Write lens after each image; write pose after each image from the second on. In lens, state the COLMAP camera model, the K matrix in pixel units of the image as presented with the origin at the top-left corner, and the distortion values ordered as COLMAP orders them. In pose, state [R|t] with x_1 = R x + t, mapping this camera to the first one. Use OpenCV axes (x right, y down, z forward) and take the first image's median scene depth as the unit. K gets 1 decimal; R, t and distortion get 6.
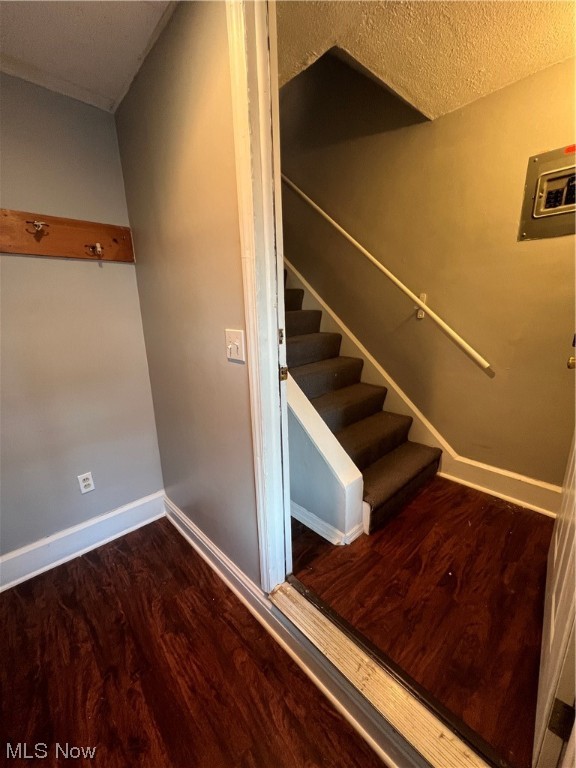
lens RADIAL K [[305.8, 0, 287.8], [0, 305.8, 384.5], [0, 0, 1]] dist [-0.004060, 0.000008]
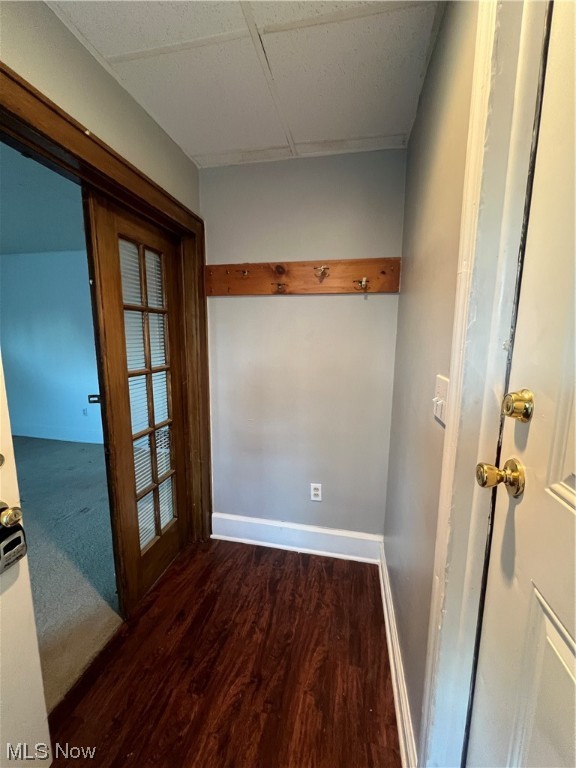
lens RADIAL K [[305.8, 0, 287.9], [0, 305.8, 382.7], [0, 0, 1]] dist [-0.004060, 0.000008]
pose [[0.558619, 0.148706, -0.815985, 0.142515], [-0.218553, 0.975419, 0.028141, -0.082284], [0.800112, 0.162616, 0.577388, 0.241545]]
